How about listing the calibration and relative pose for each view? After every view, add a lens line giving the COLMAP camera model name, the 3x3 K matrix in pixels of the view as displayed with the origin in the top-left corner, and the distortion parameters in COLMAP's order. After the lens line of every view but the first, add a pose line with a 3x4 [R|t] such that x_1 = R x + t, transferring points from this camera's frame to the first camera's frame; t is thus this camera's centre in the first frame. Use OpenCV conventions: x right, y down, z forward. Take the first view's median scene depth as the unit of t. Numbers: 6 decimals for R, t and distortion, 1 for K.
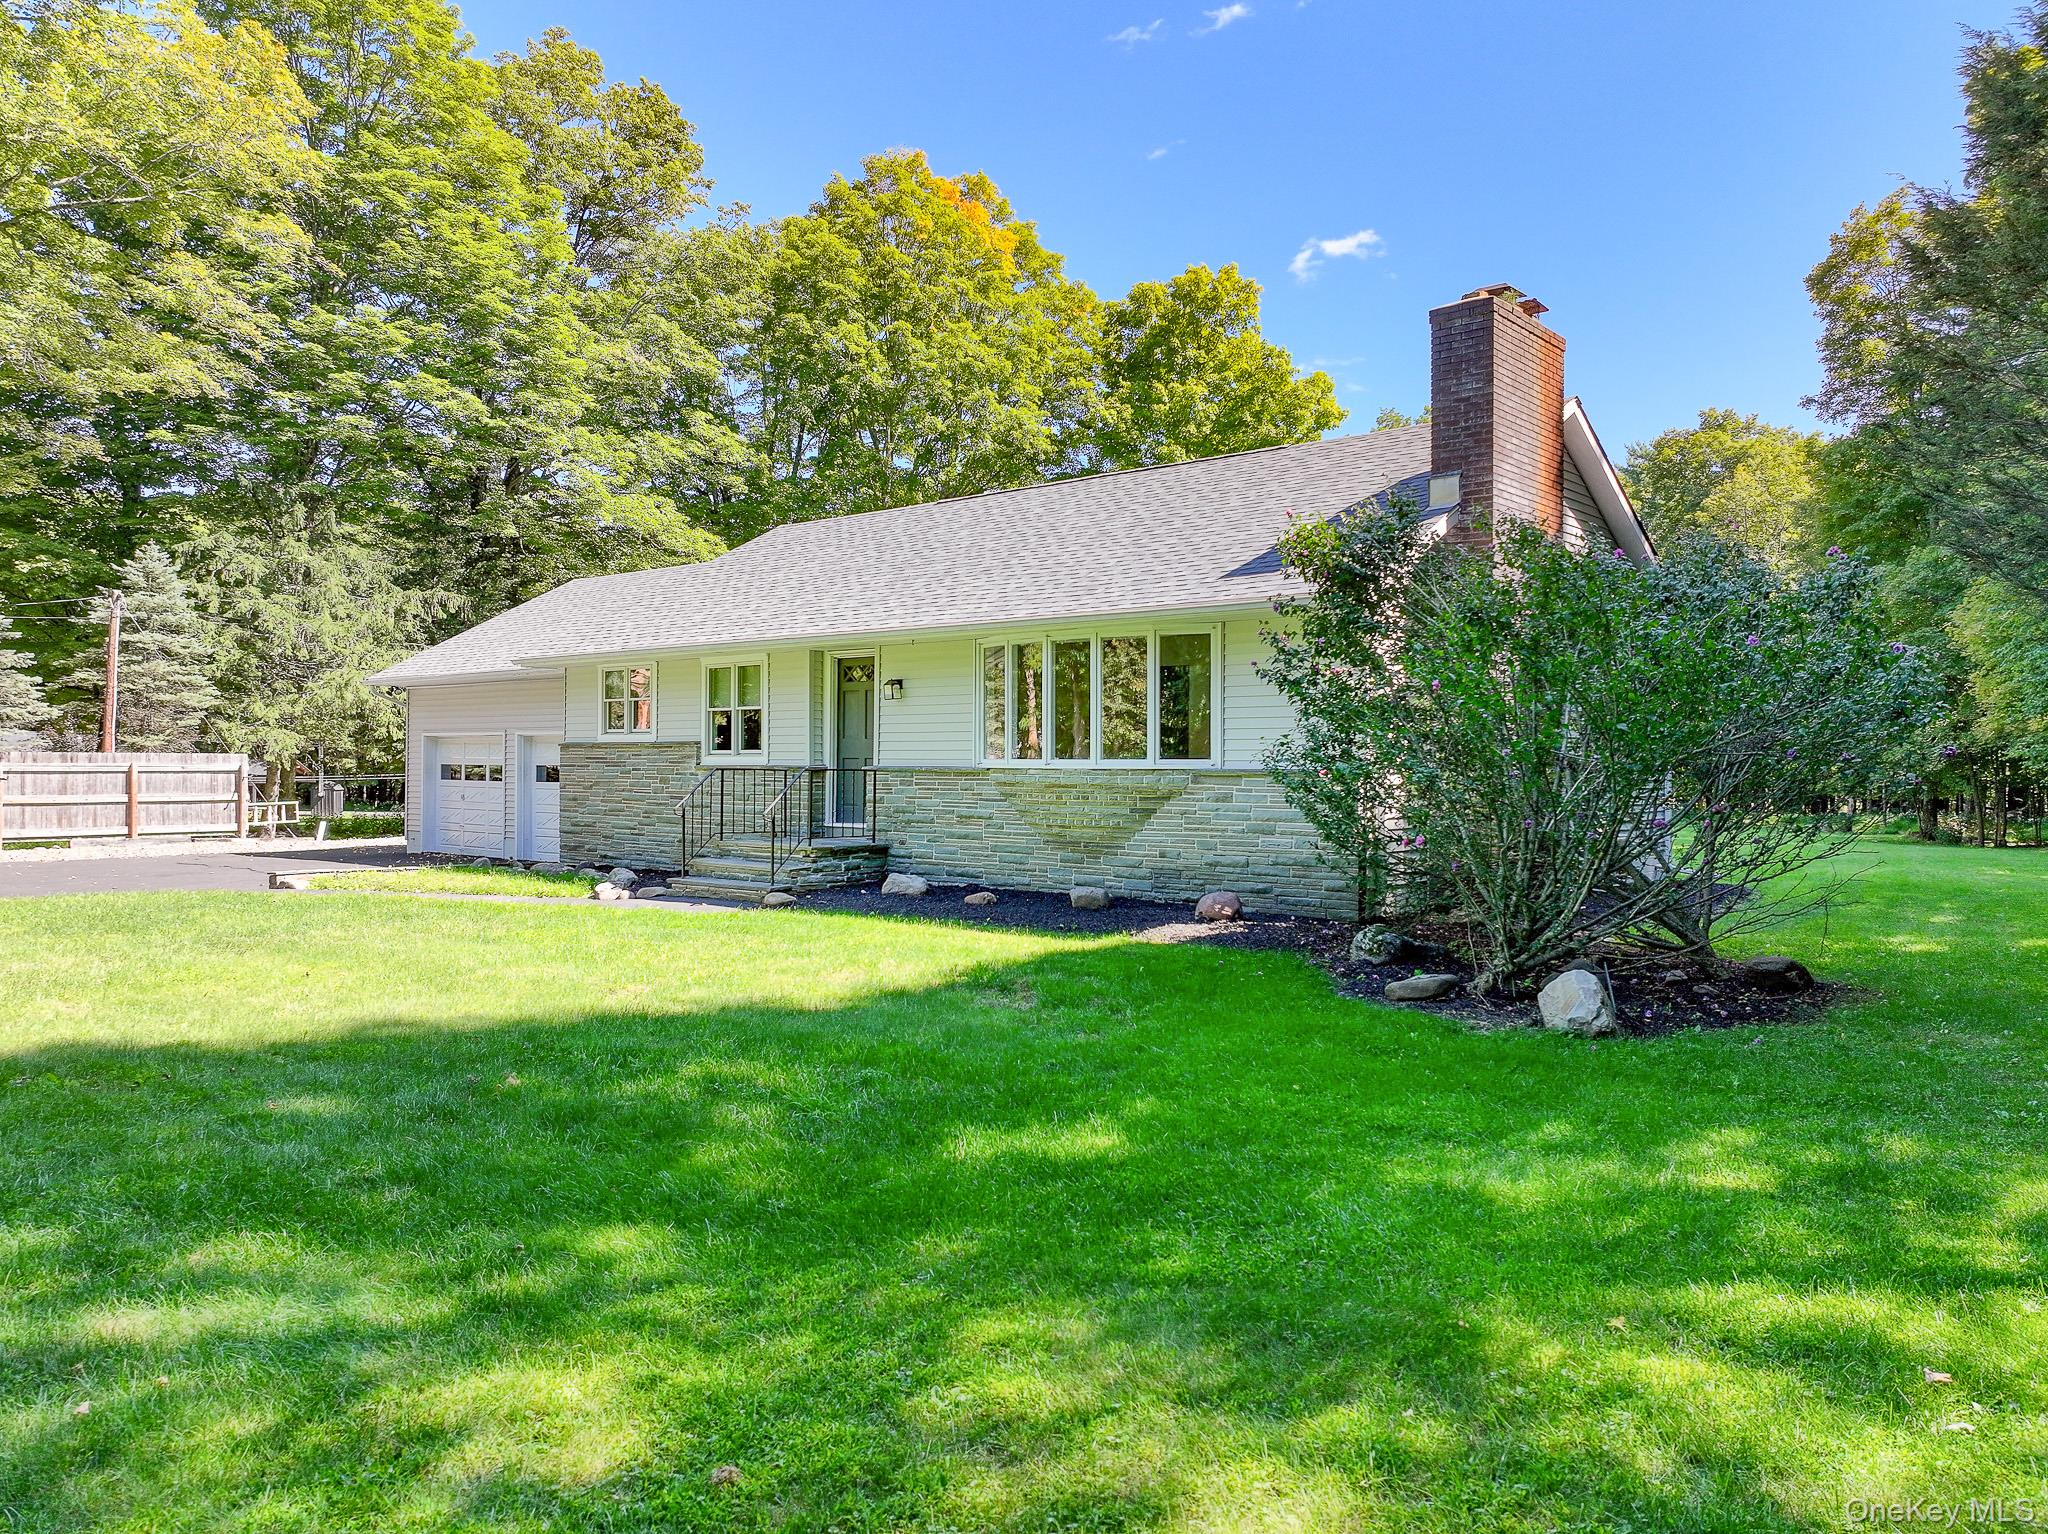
lens RADIAL K [[1423.8, 0, 1019.0], [0, 1423.8, 760.4], [0, 0, 1]] dist [-0.001290, 0.010712]
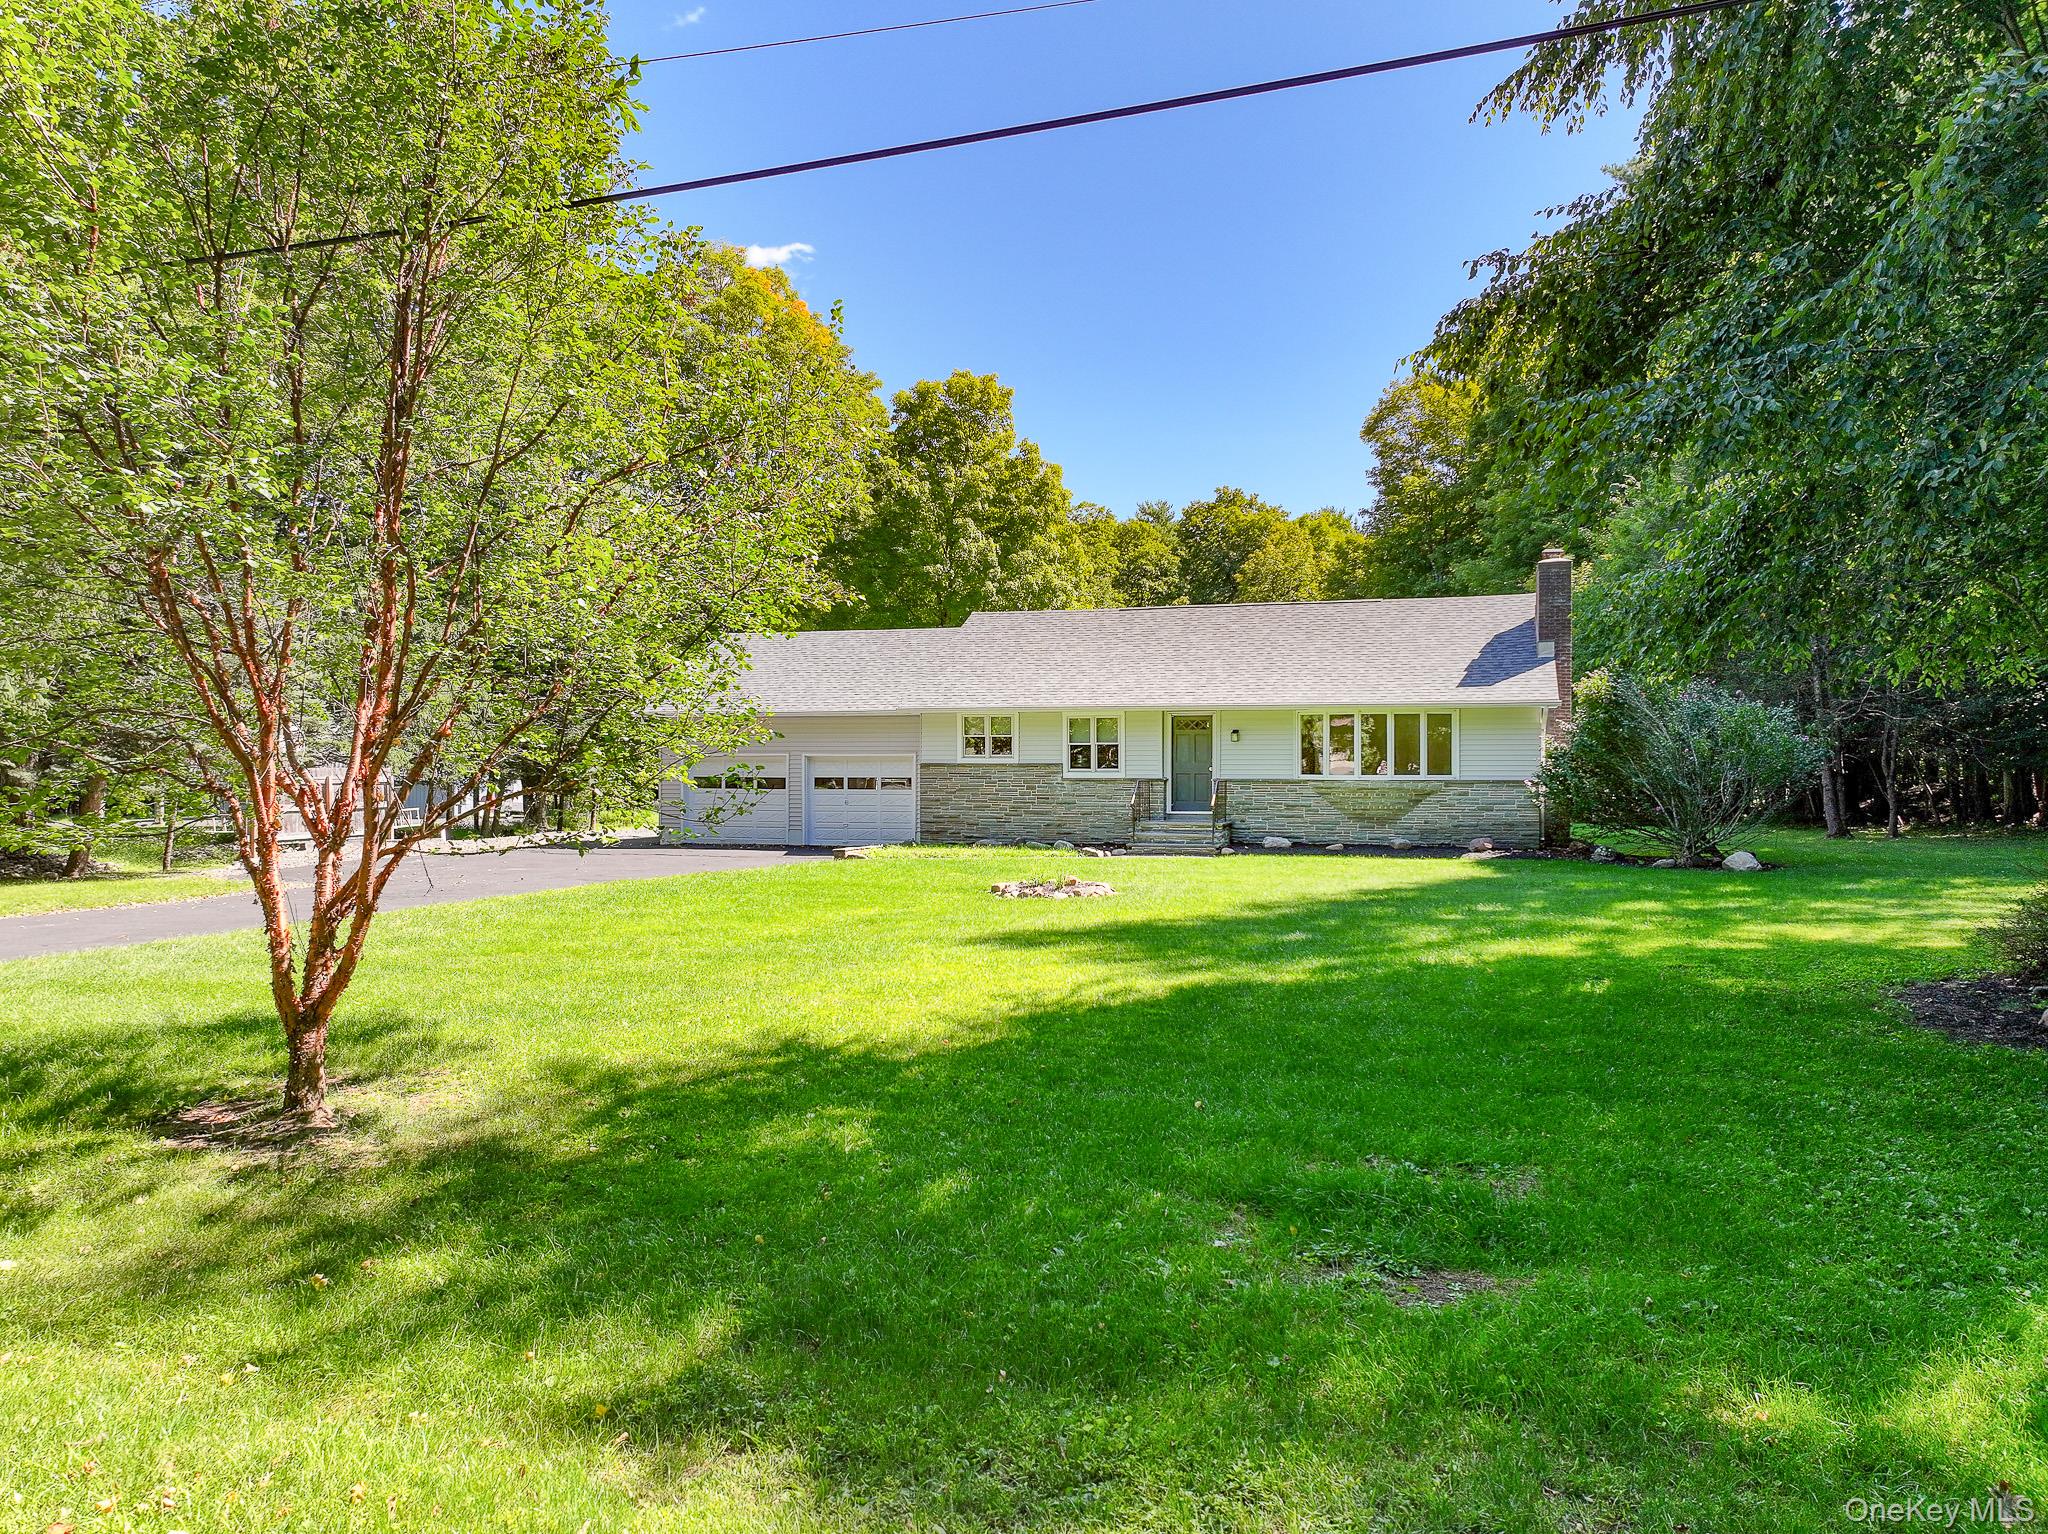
lens RADIAL K [[1423.8, 0, 1023.9], [0, 1423.8, 781.2], [0, 0, 1]] dist [-0.001290, 0.010712]
pose [[0.916340, -0.006674, 0.400346, -0.911035], [0.000423, 0.999877, 0.015700, -0.018312], [-0.400402, -0.014217, 0.916229, -0.468760]]
